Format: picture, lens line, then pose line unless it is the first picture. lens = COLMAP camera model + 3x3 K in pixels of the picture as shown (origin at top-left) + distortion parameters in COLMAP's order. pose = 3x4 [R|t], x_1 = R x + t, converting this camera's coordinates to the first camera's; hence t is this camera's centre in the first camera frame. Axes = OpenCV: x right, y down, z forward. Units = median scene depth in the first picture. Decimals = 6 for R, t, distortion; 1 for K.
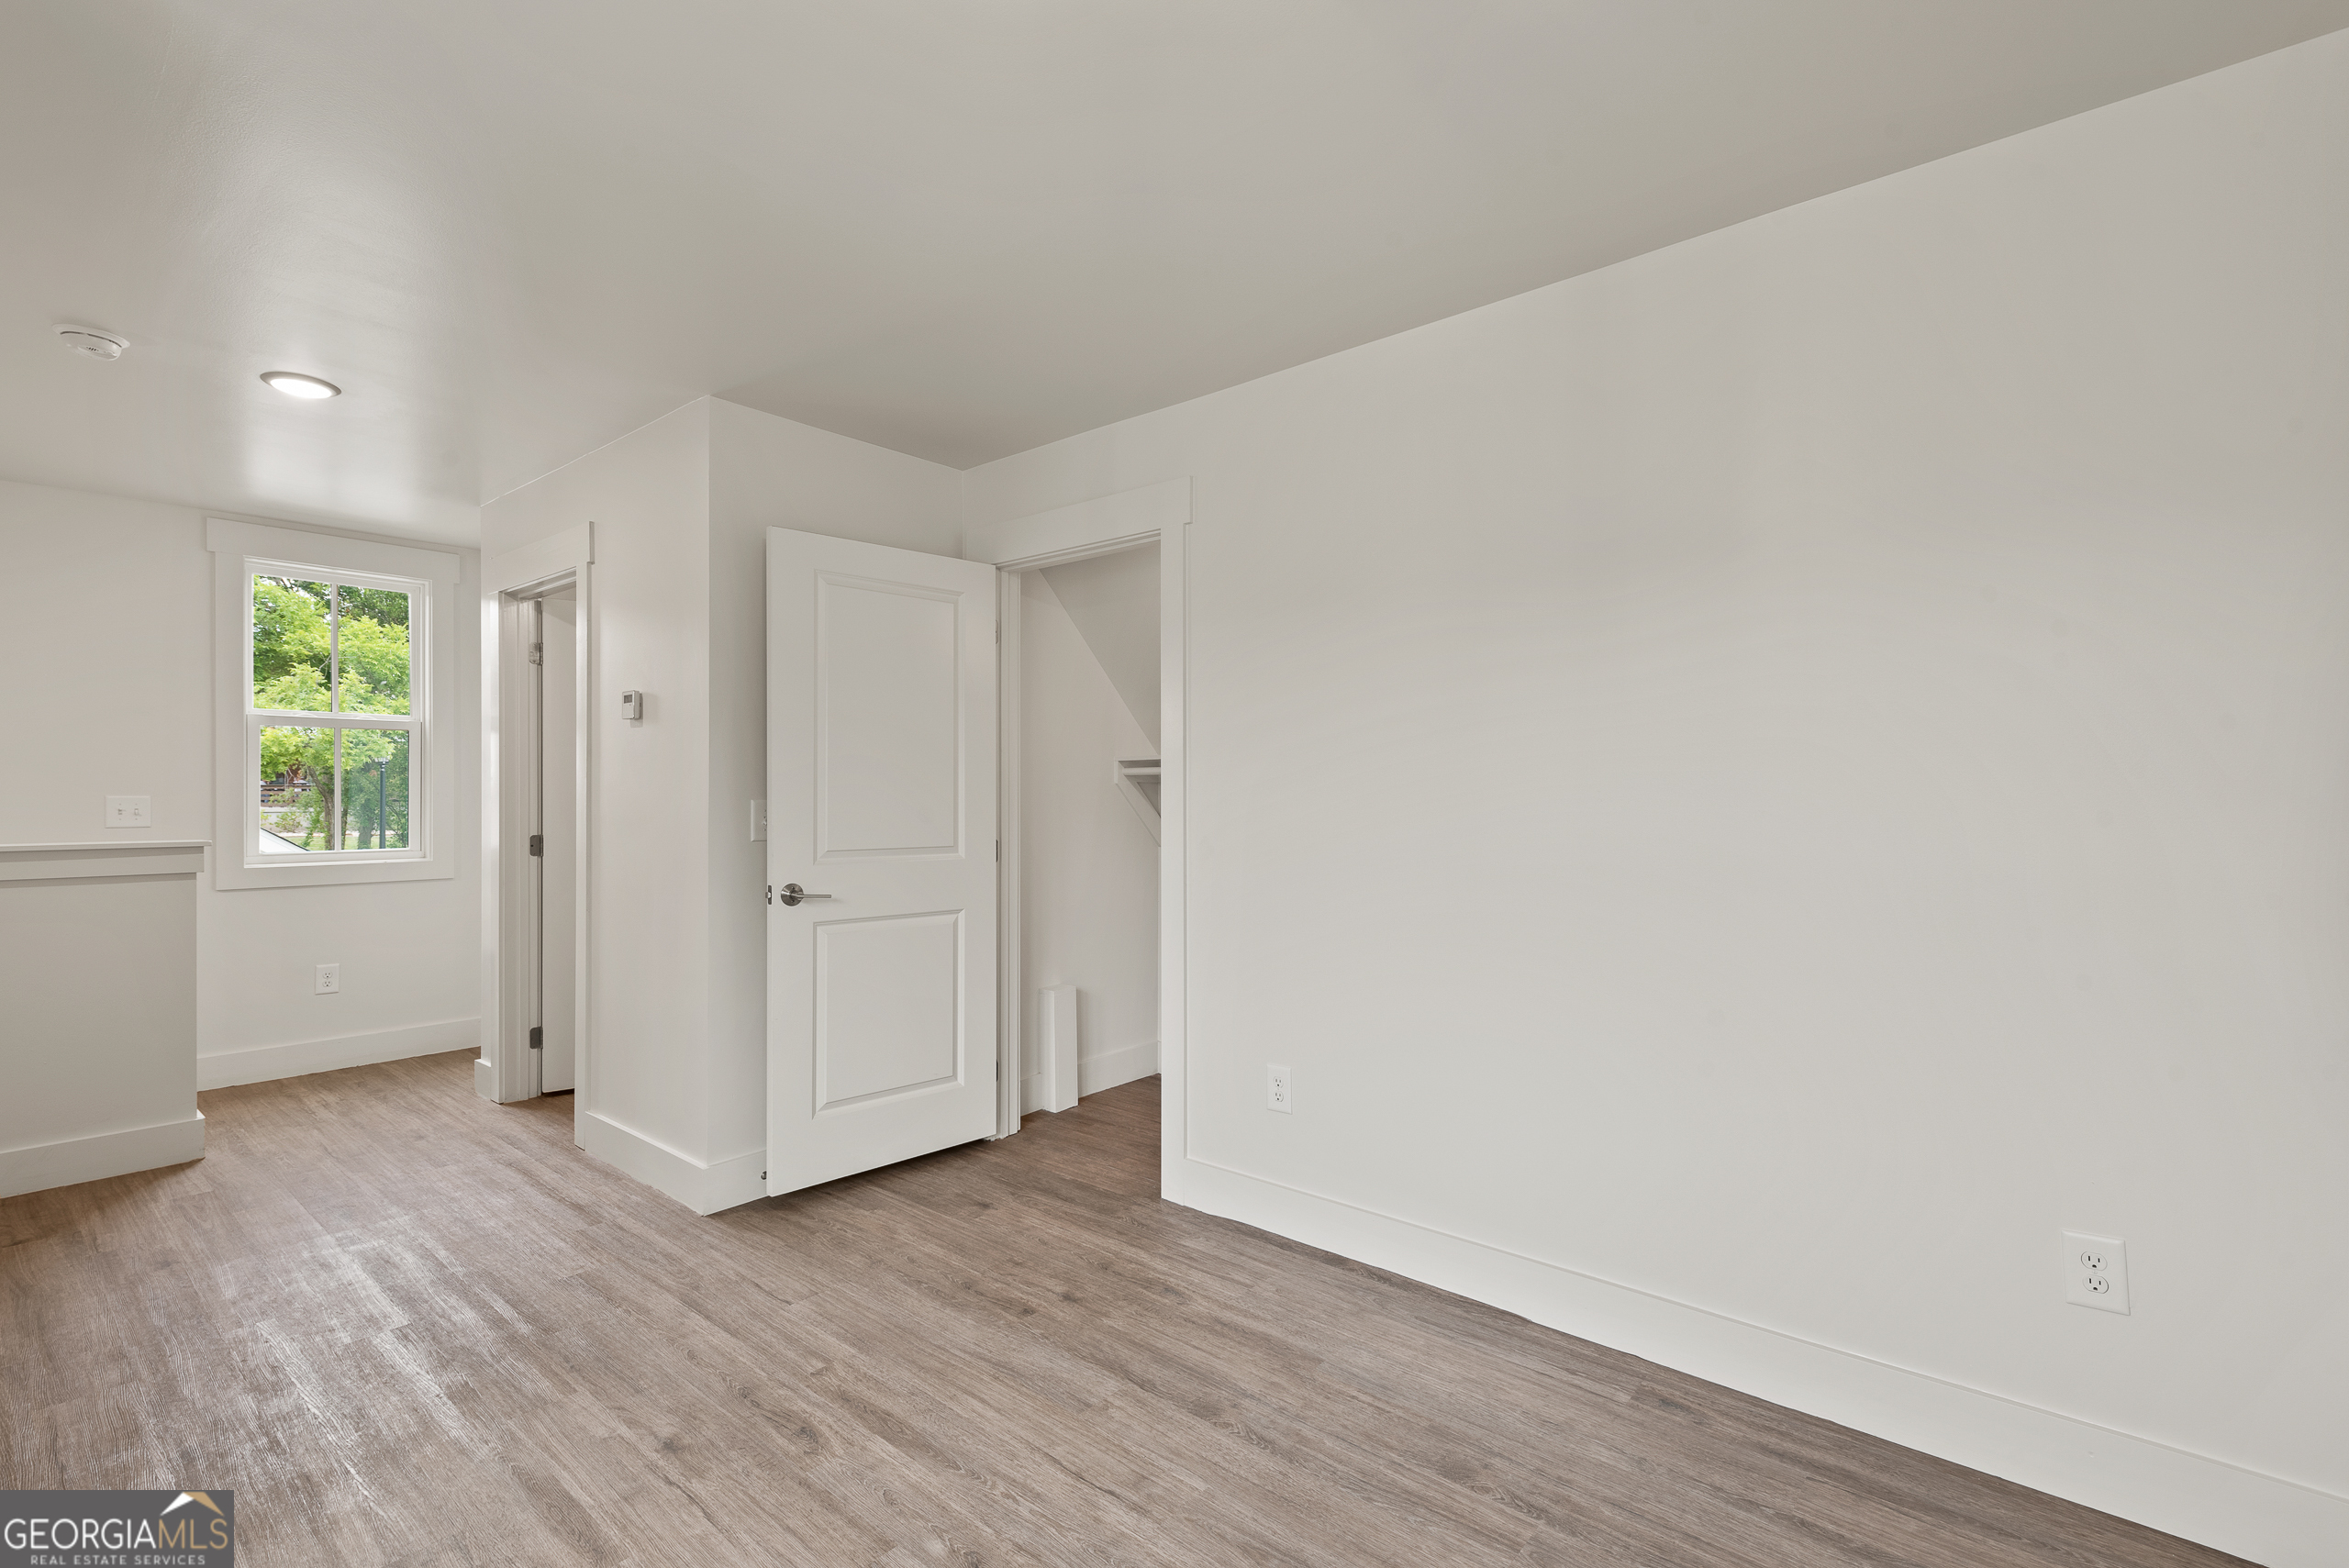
lens RADIAL K [[1028.8, 0, 1188.4], [0, 1028.8, 788.5], [0, 0, 1]] dist [0.000392, -0.000357]
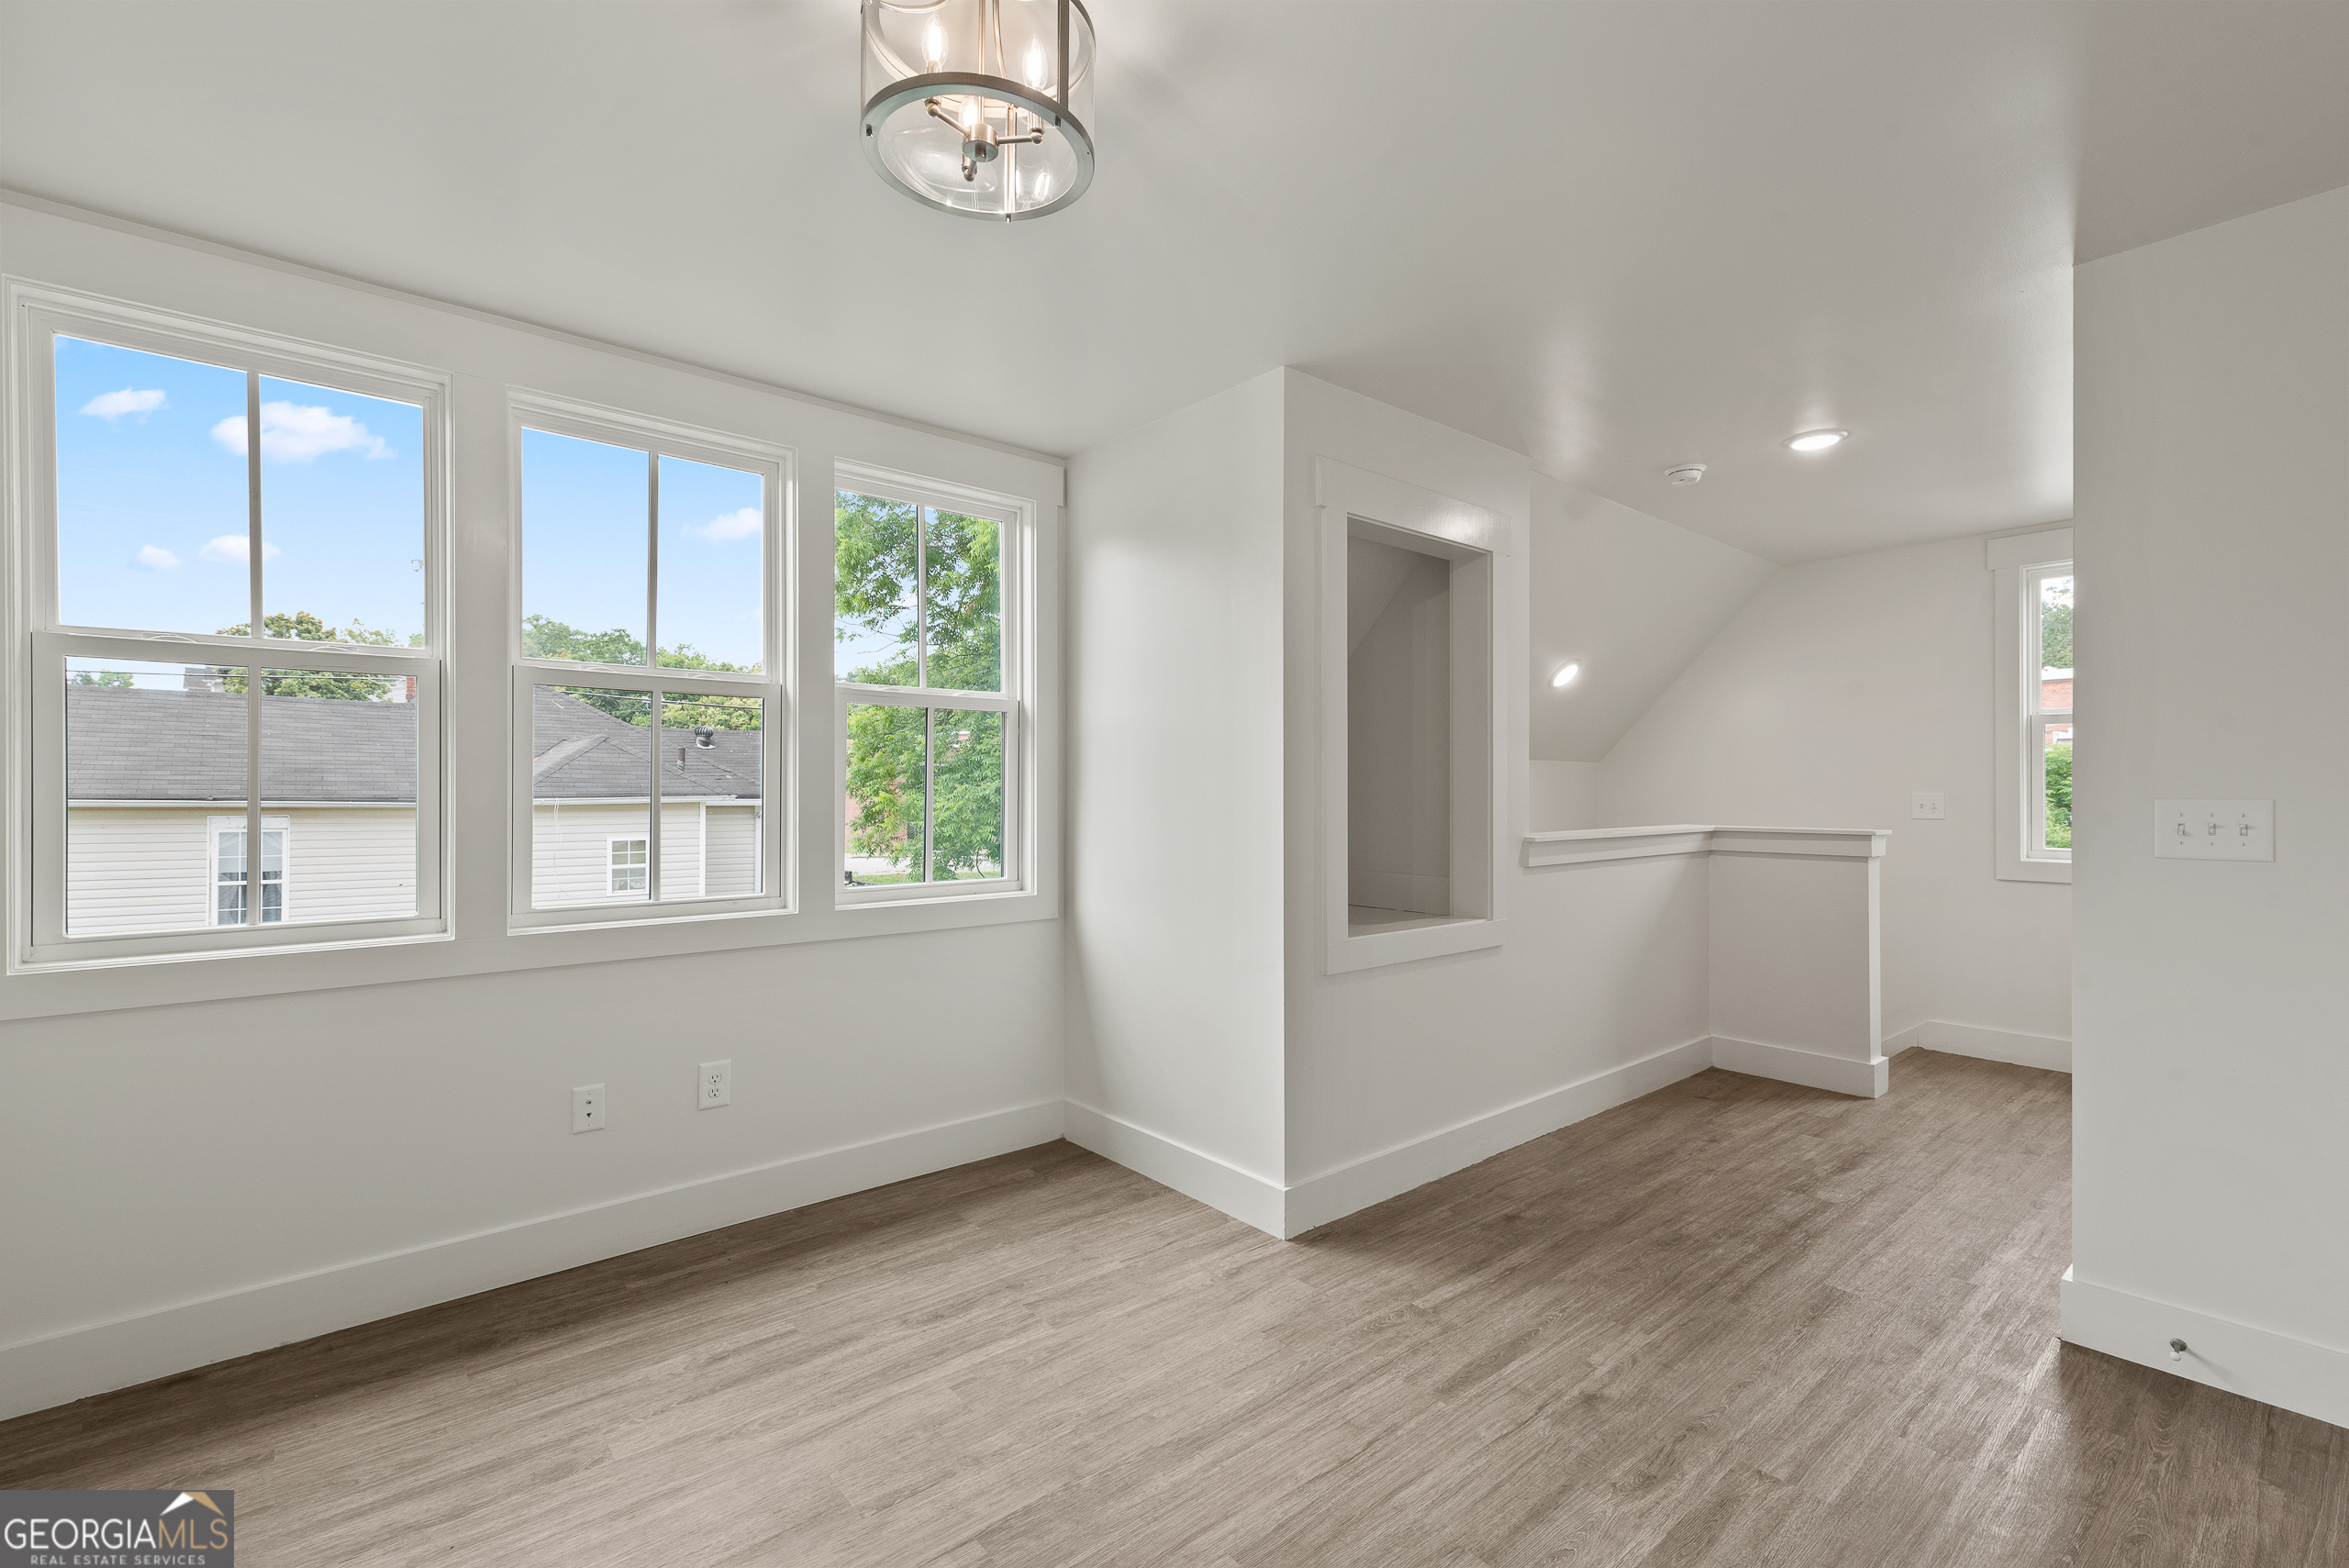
lens RADIAL K [[1028.8, 0, 1188.4], [0, 1028.8, 788.5], [0, 0, 1]] dist [0.000392, -0.000357]
pose [[-0.166508, -0.001981, -0.986038, 0.540758], [0.007128, 0.999969, -0.003213, 0.000405], [0.986014, -0.007564, -0.166489, 0.658476]]
